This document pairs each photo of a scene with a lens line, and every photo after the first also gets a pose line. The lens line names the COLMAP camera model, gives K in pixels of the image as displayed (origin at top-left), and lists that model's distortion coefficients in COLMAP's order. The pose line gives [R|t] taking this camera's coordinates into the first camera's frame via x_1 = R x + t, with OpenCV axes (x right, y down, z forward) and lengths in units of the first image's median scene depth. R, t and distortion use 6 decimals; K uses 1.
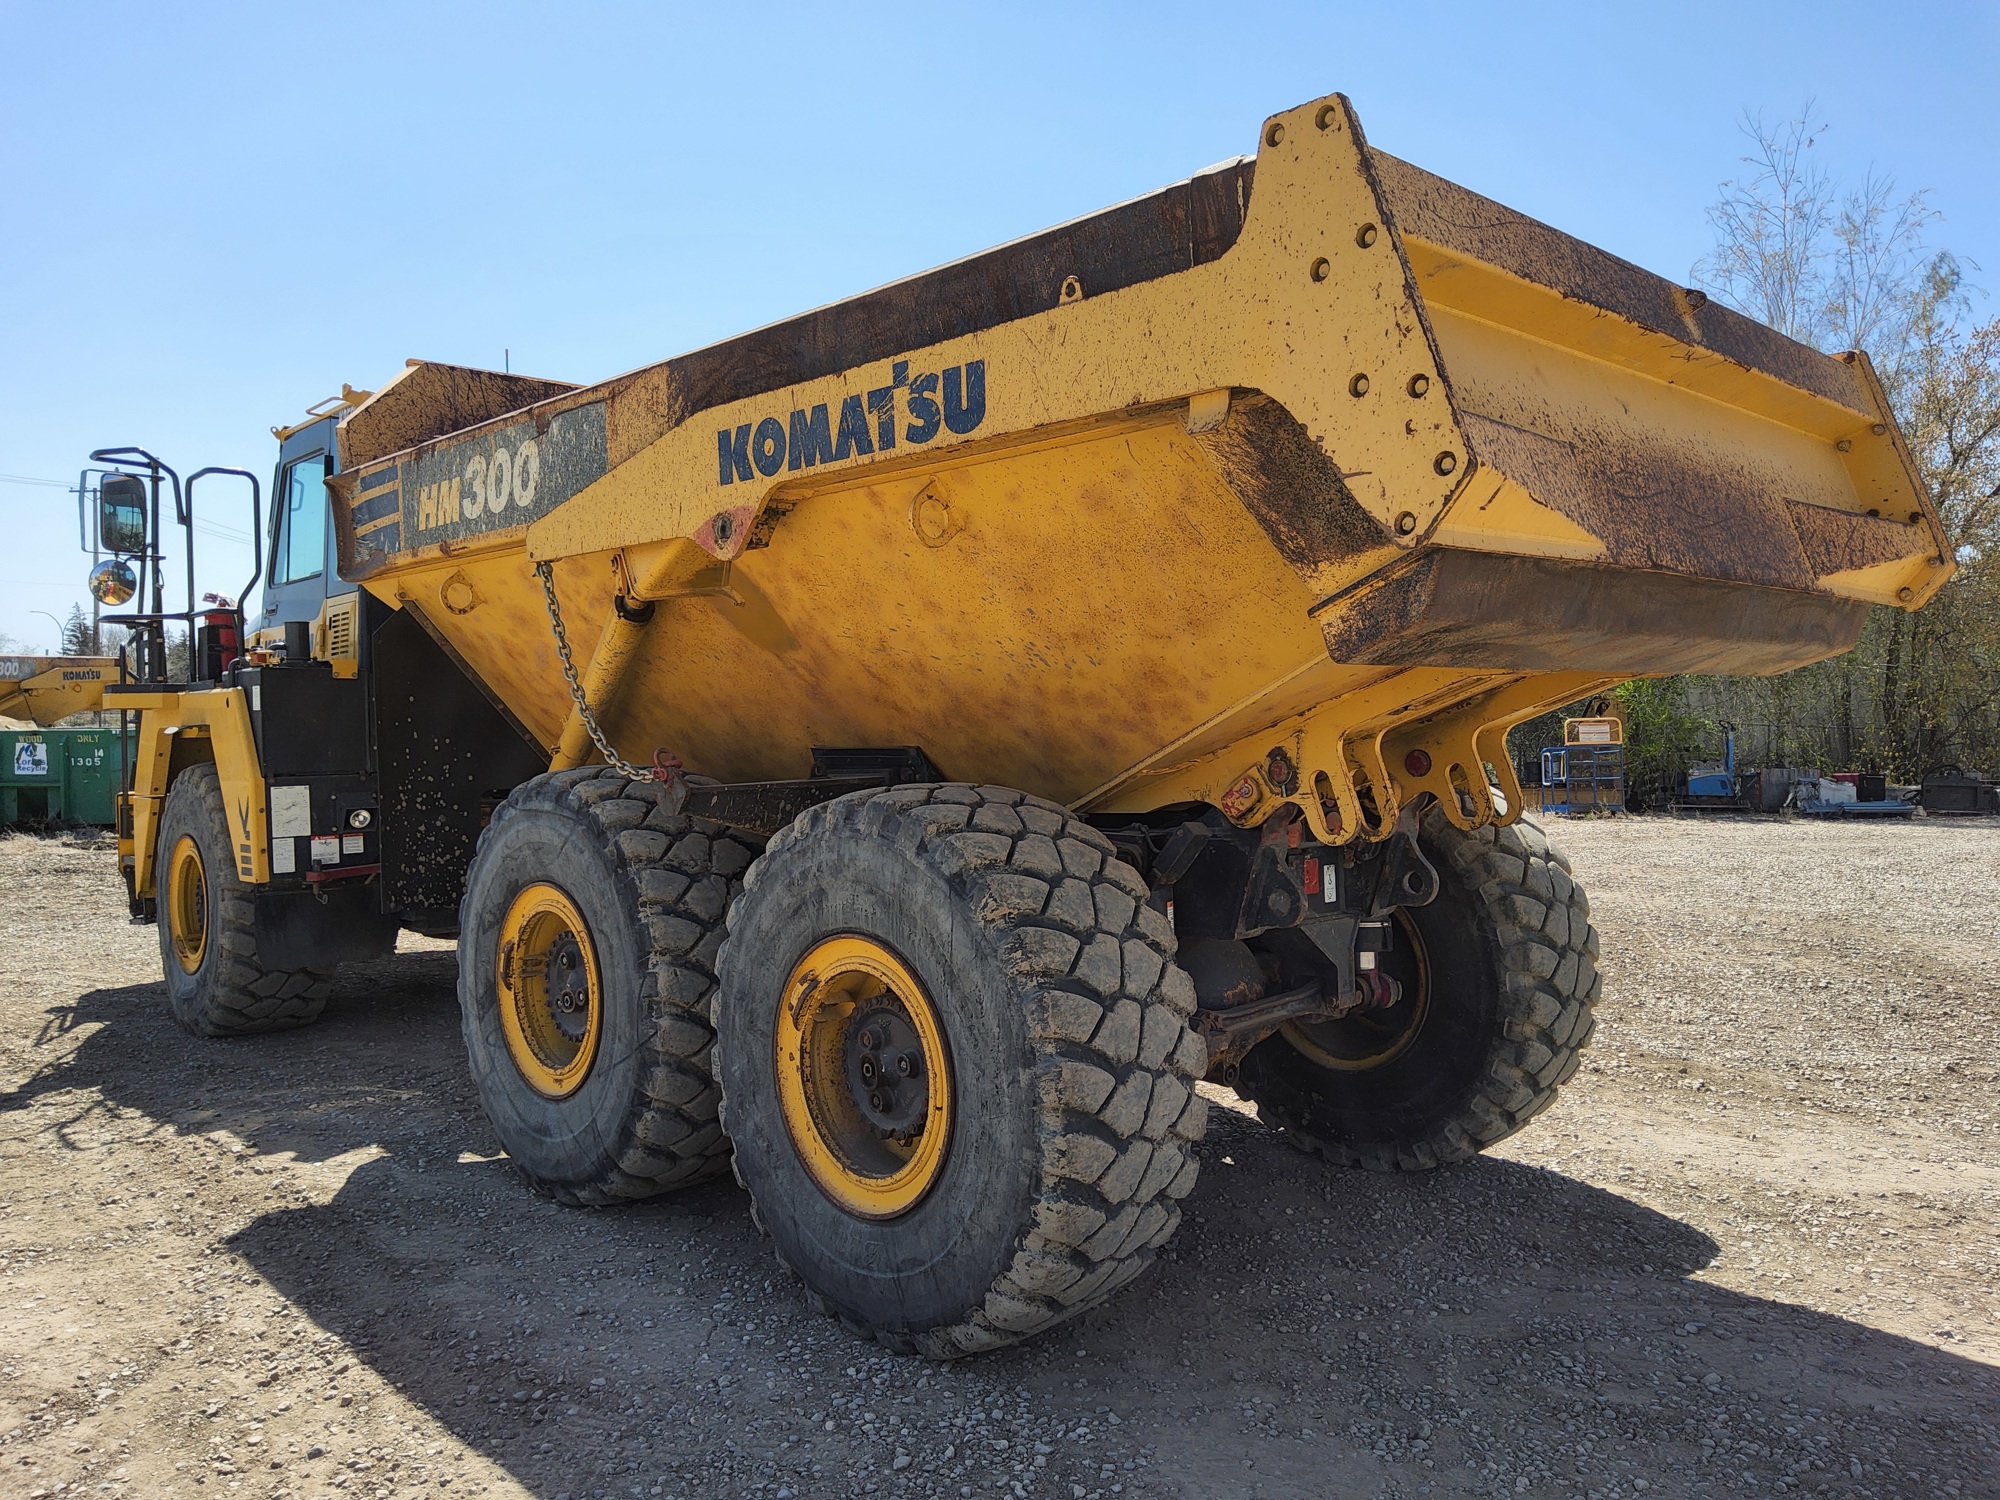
lens RADIAL K [[1563.8, 0, 999.1], [0, 1563.8, 789.7], [0, 0, 1]] dist [0.090967, -0.139258]
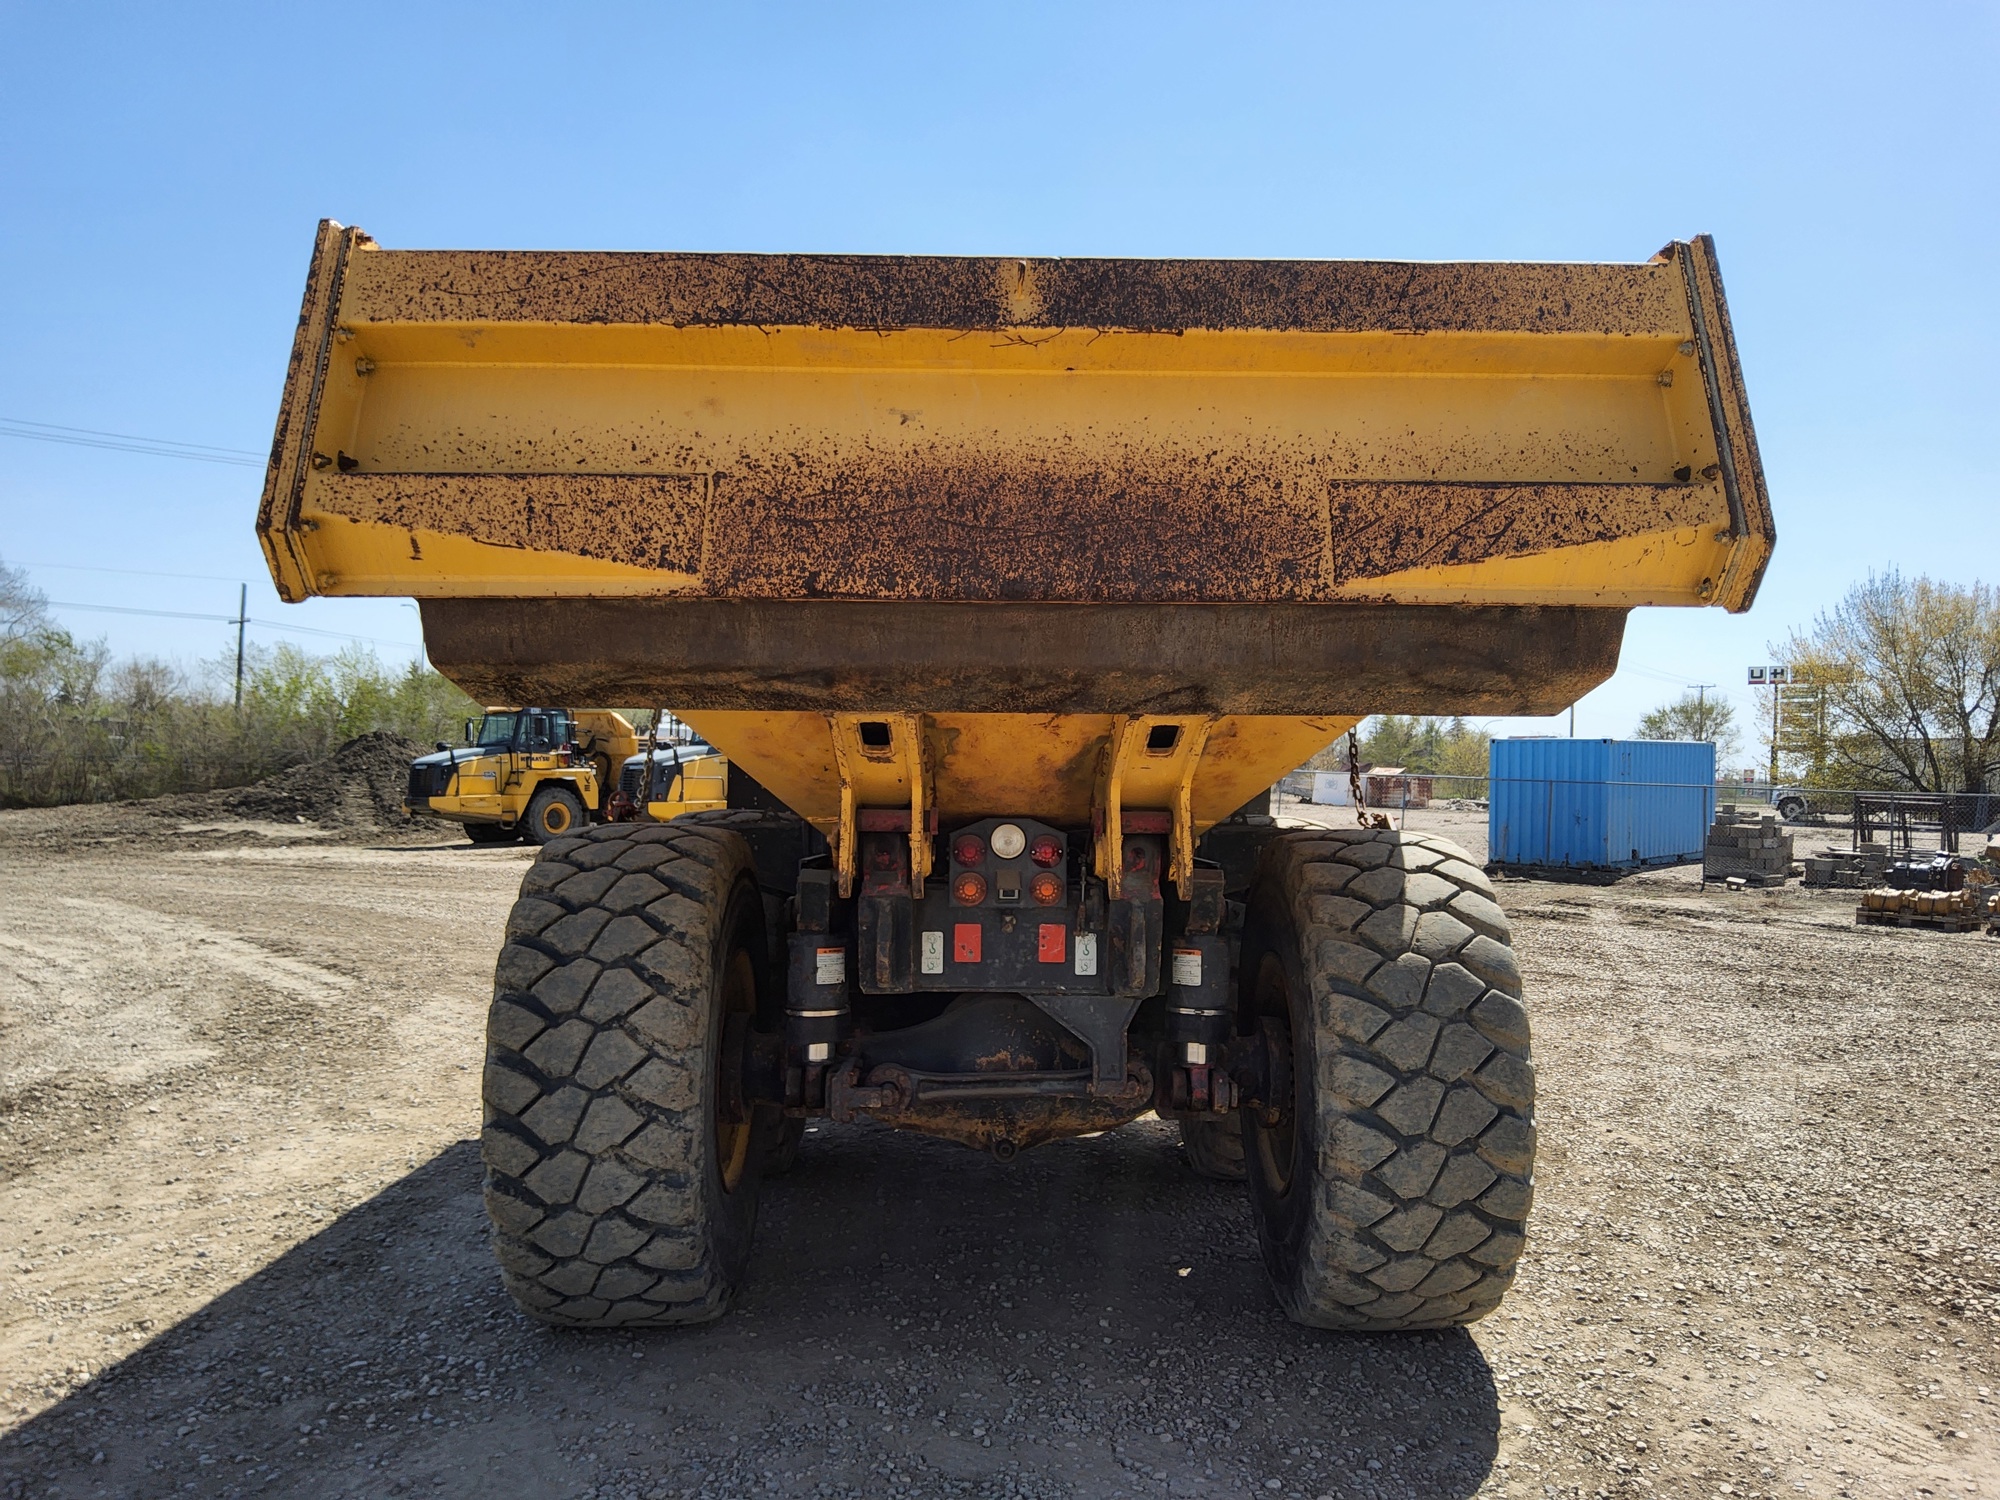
lens RADIAL K [[1563.8, 0, 999.1], [0, 1563.8, 789.7], [0, 0, 1]] dist [0.090967, -0.139258]
pose [[0.706021, 0.012884, -0.708073, 1.071023], [-0.047354, 0.998456, -0.029050, -0.008482], [0.706605, 0.054040, 0.705541, 0.427698]]
